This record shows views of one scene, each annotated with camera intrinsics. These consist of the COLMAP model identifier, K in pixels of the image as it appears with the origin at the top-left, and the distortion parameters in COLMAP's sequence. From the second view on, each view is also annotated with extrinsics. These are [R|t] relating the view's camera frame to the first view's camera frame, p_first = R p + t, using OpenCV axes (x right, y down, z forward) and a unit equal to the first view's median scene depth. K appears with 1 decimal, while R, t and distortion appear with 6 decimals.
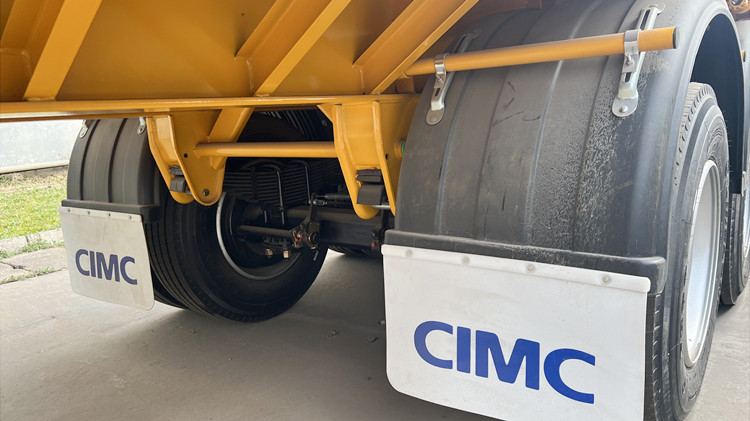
lens RADIAL K [[569.9, 0, 375.0], [0, 569.9, 210.5], [0, 0, 1]] dist [0.054484, -0.000662]
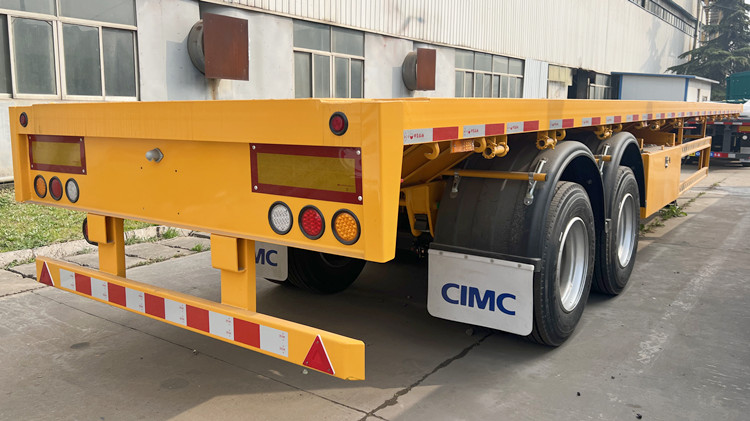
lens RADIAL K [[583.2, 0, 372.5], [0, 583.2, 181.0], [0, 0, 1]] dist [0.150152, -0.000601]
pose [[0.998578, 0.042612, 0.032028, -0.323144], [-0.040773, 0.997596, -0.056033, -0.077327], [-0.034339, 0.054648, 0.997915, -1.456682]]
